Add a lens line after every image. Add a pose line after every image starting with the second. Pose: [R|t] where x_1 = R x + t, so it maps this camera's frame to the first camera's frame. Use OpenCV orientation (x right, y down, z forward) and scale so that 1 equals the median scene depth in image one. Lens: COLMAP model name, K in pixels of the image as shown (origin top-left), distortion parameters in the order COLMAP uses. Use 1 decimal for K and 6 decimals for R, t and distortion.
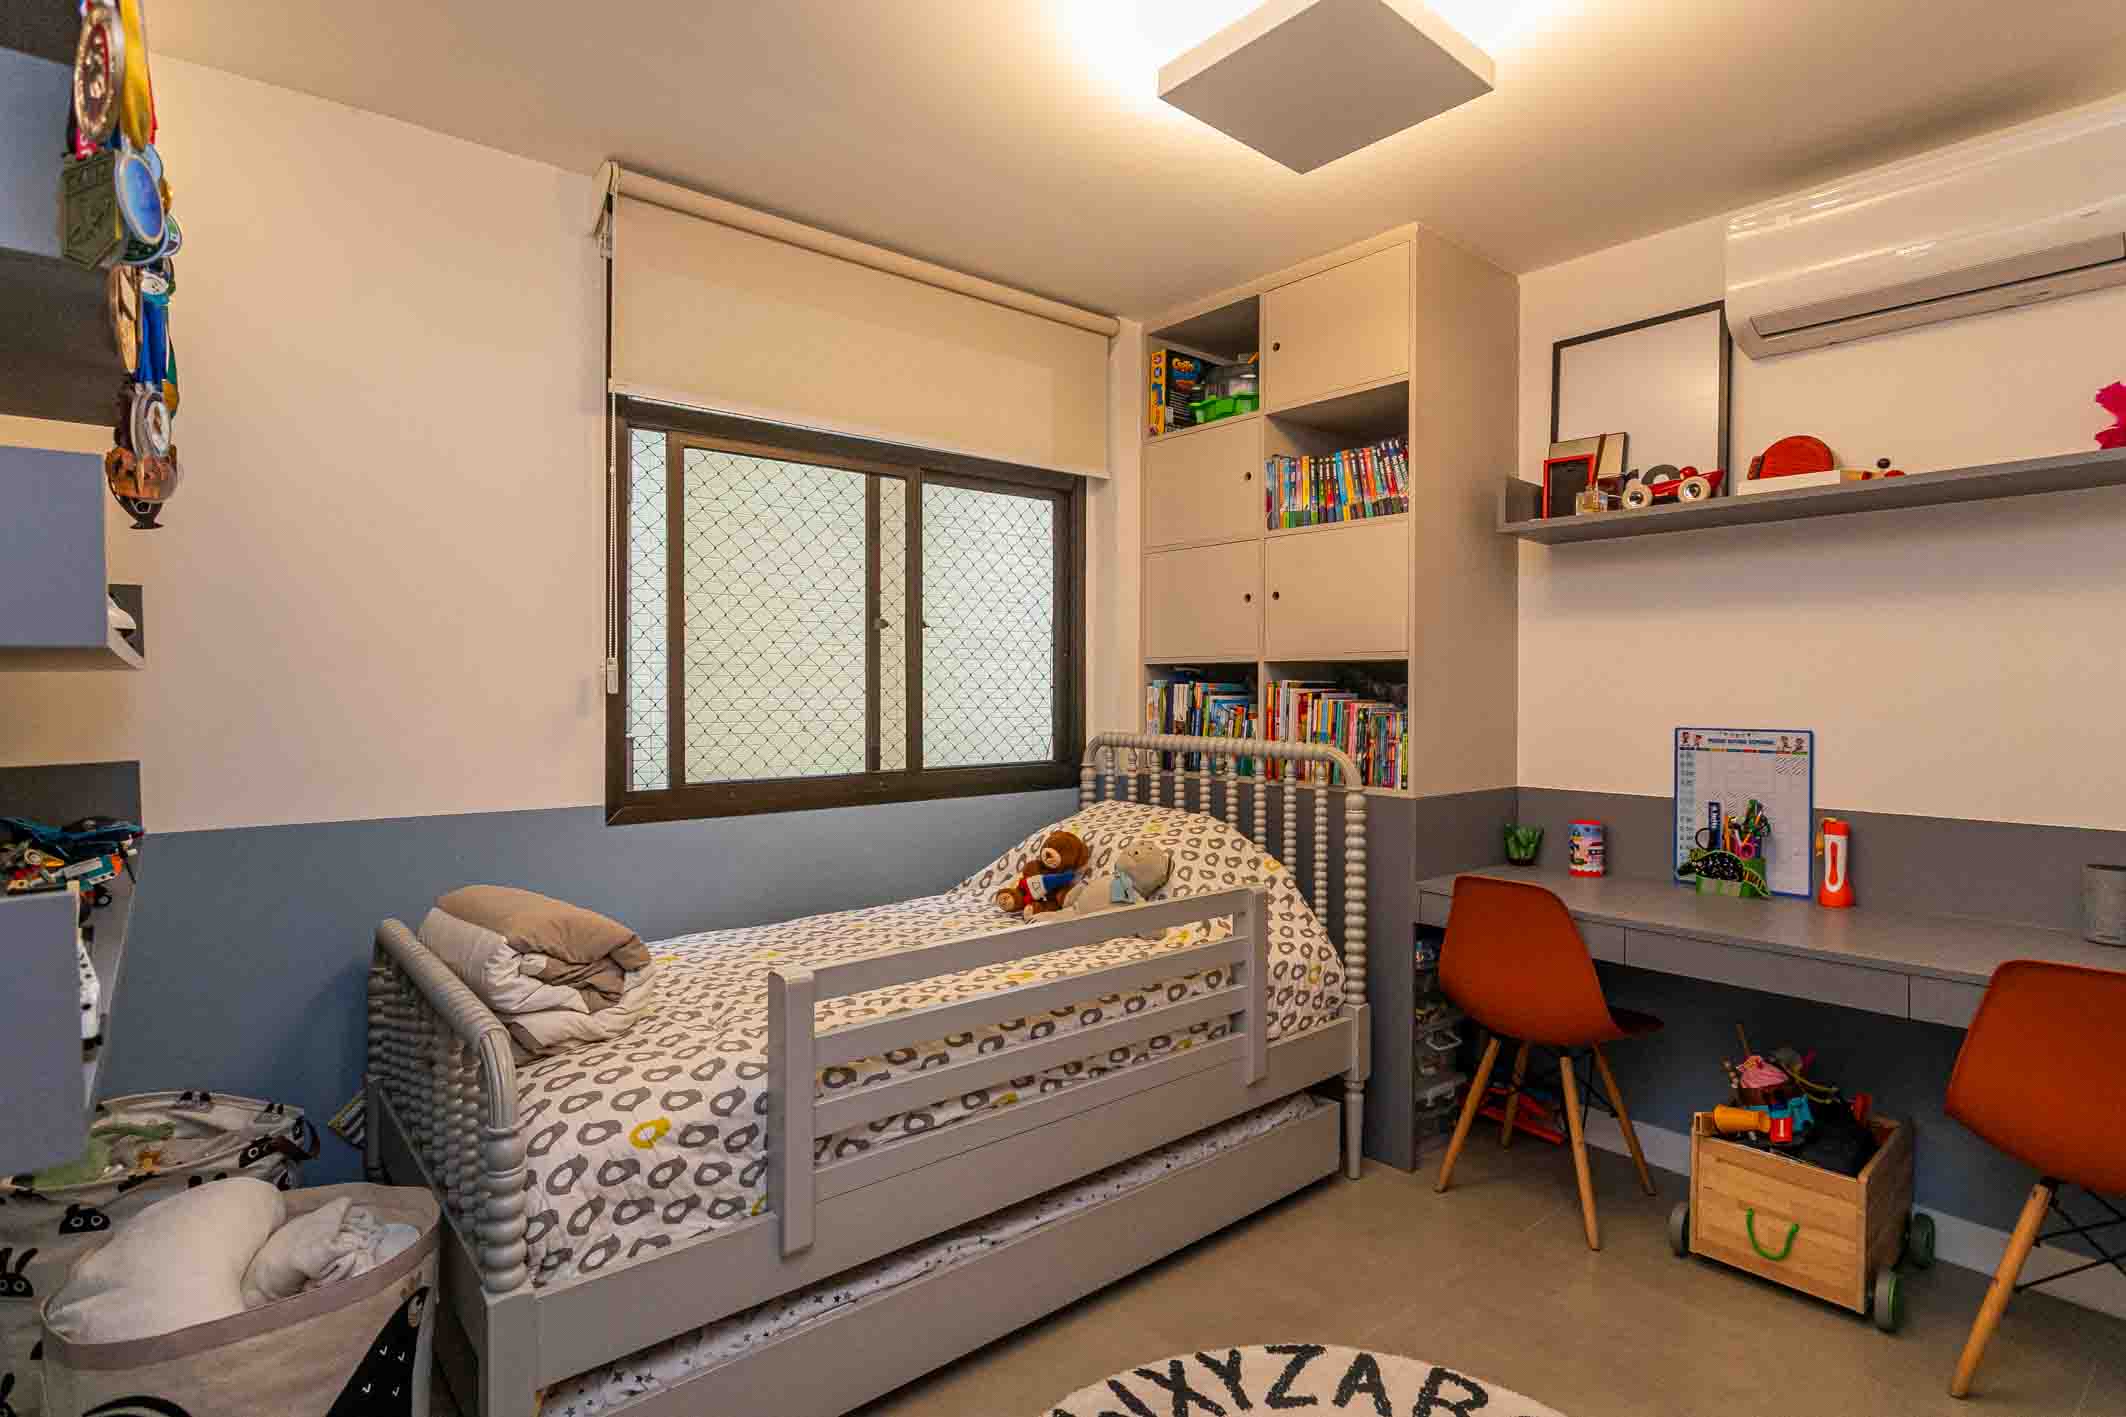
lens RADIAL K [[1057.7, 0, 1063.4], [0, 1057.7, 674.6], [0, 0, 1]] dist [-0.010288, 0.000053]
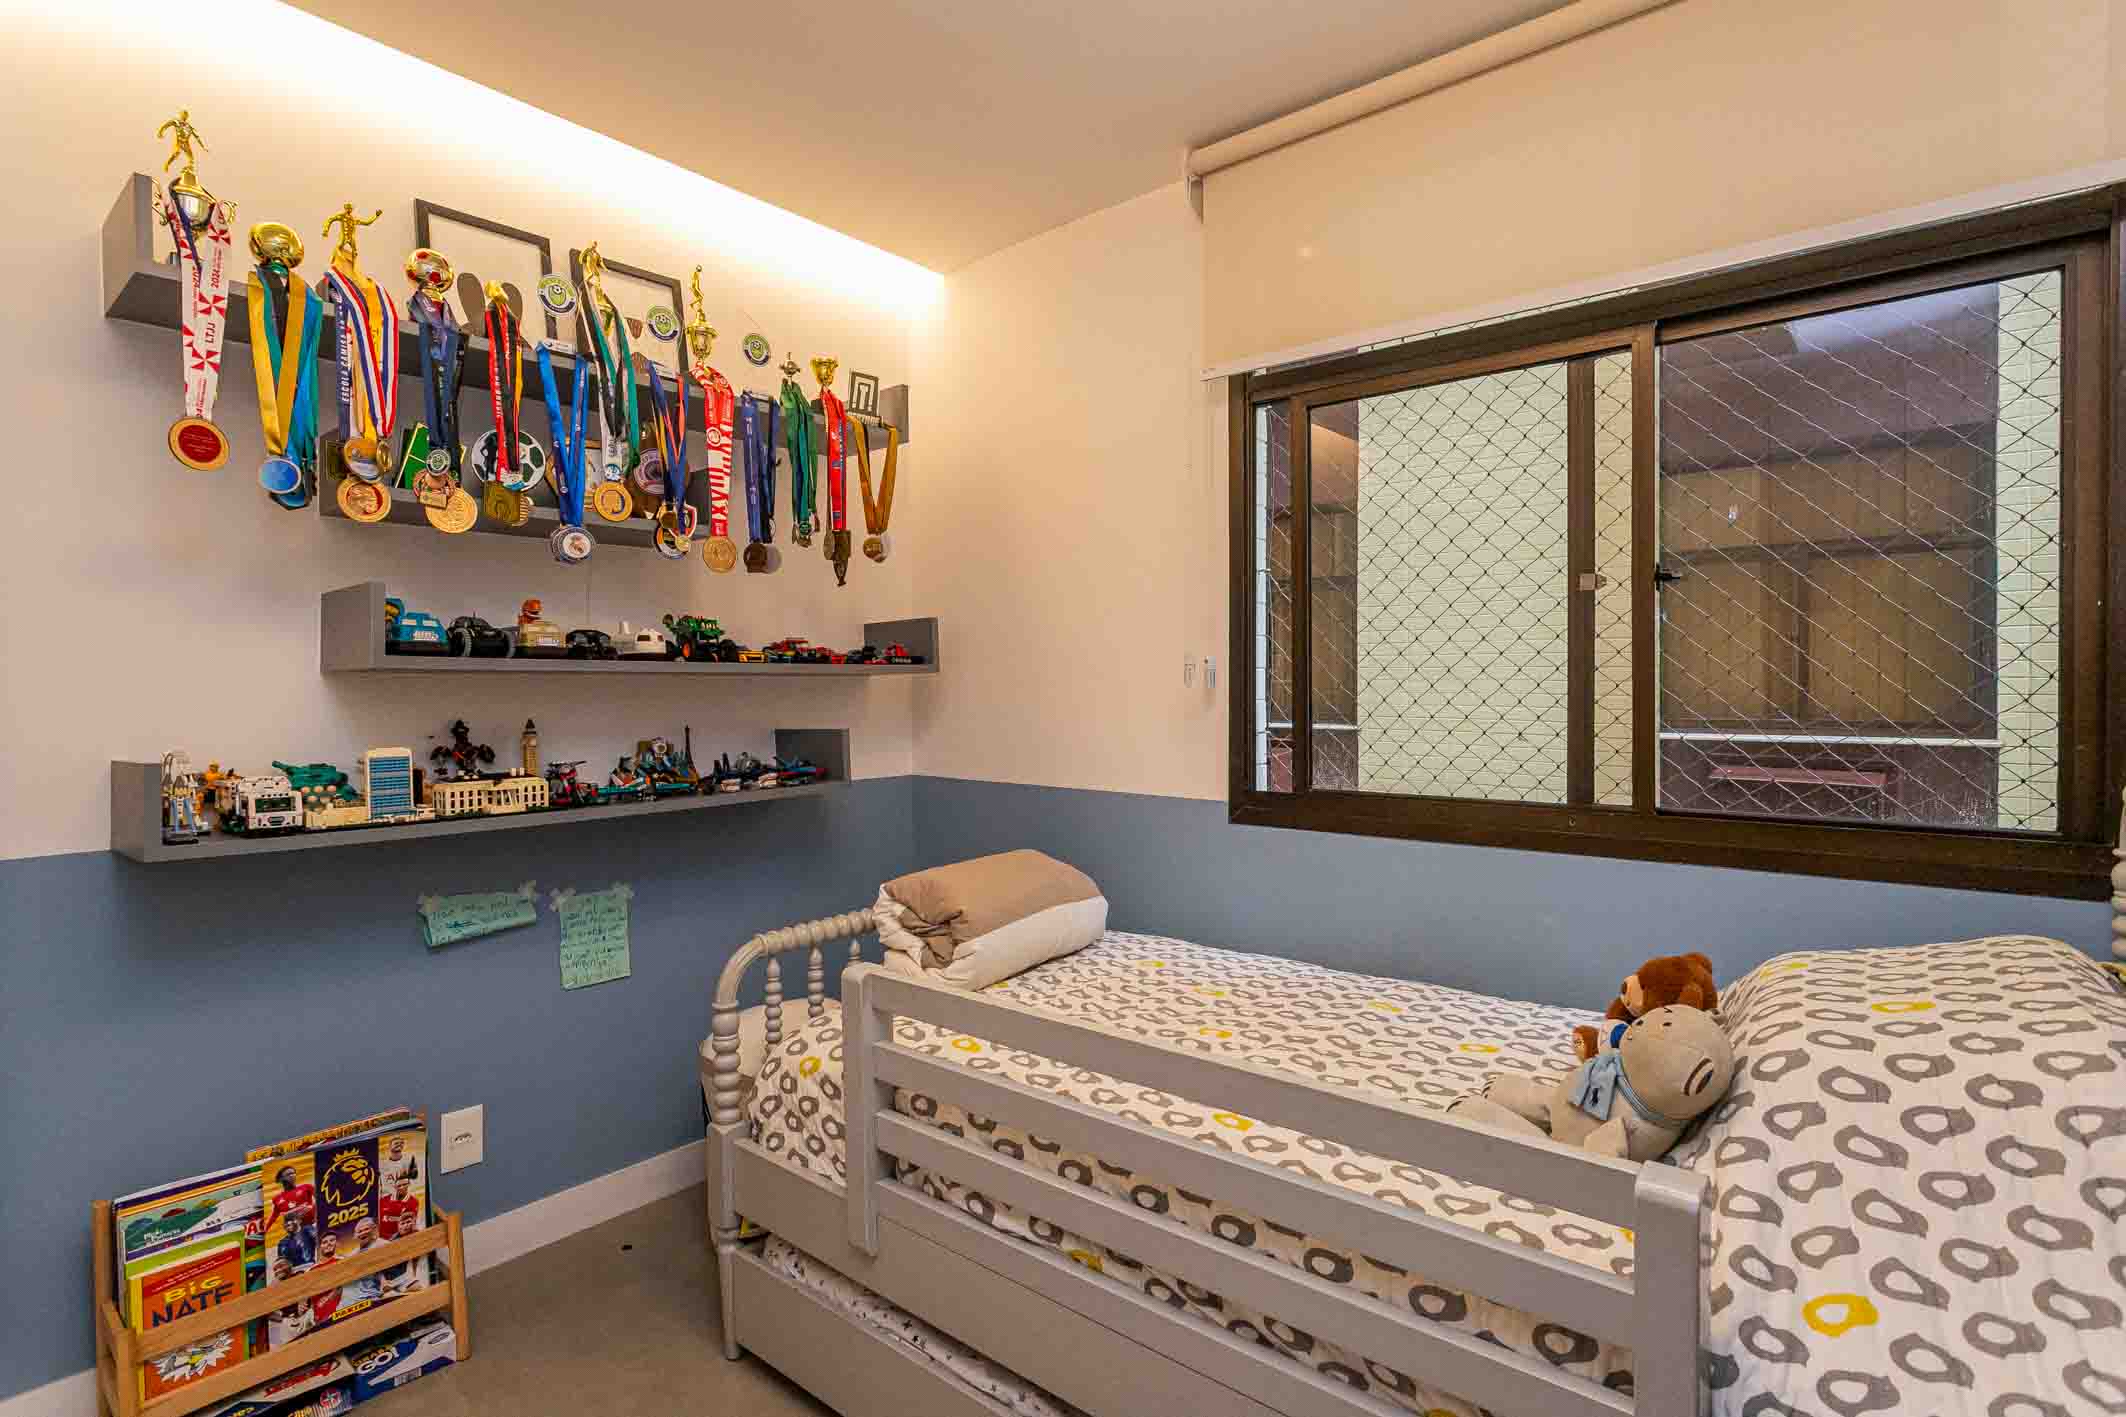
lens RADIAL K [[1057.7, 0, 1063.4], [0, 1057.7, 674.6], [0, 0, 1]] dist [-0.010288, 0.000053]
pose [[0.167690, -0.007443, -0.985812, 0.580958], [0.018306, 0.999823, -0.004434, 0.008648], [0.985670, -0.017303, 0.167797, 0.780972]]
